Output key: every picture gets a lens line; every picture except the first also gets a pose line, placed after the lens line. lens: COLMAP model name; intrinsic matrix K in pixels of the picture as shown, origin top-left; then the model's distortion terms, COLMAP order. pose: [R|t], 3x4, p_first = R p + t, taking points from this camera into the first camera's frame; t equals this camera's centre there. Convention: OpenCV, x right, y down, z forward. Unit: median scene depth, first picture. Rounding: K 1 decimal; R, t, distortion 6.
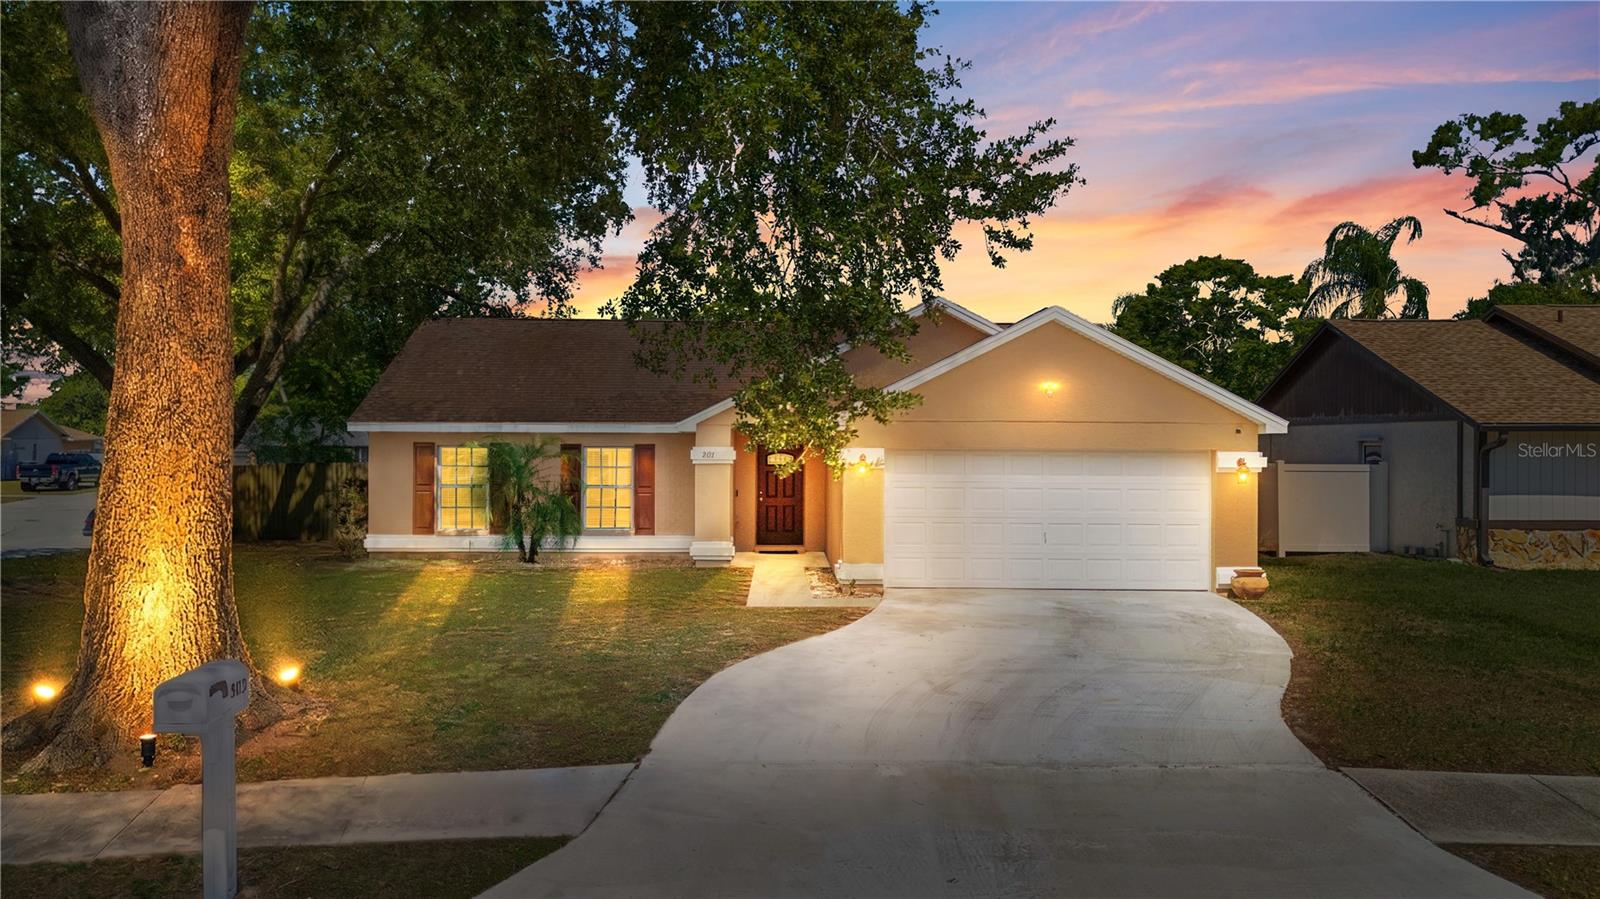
lens RADIAL K [[1197.6, 0, 804.4], [0, 1197.6, 450.8], [0, 0, 1]] dist [0.048625, -0.010666]
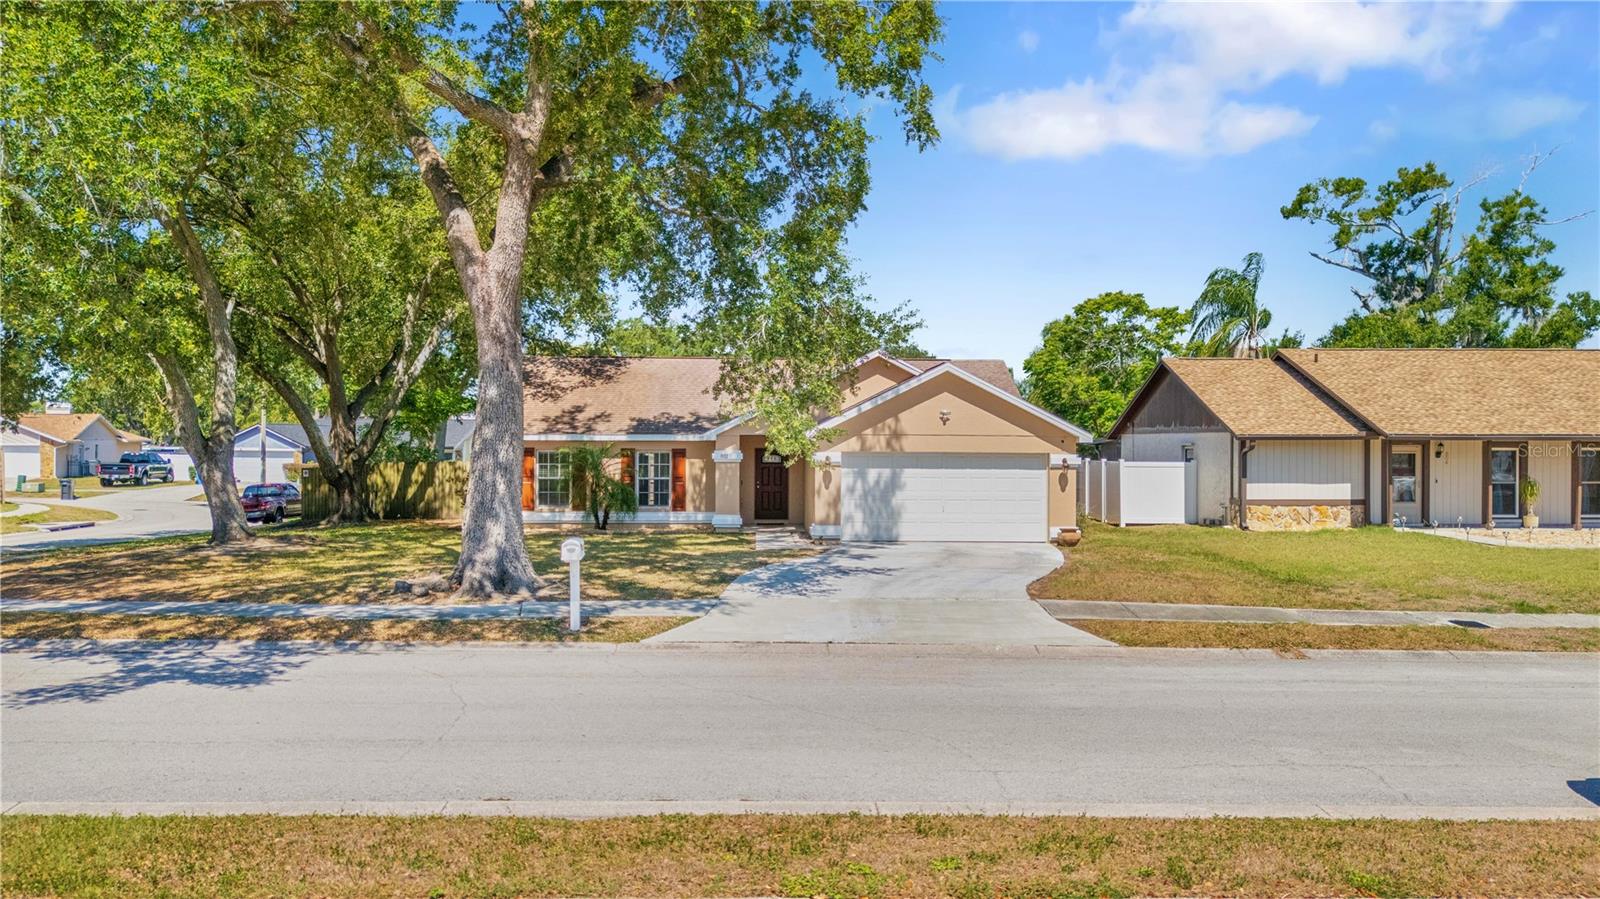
lens RADIAL K [[1197.6, 0, 804.4], [0, 1197.6, 450.8], [0, 0, 1]] dist [0.048625, -0.010666]
pose [[0.999803, -0.001376, 0.019778, -0.007257], [0.001329, 0.999996, 0.002380, -0.005234], [-0.019782, -0.002353, 0.999802, -0.359061]]
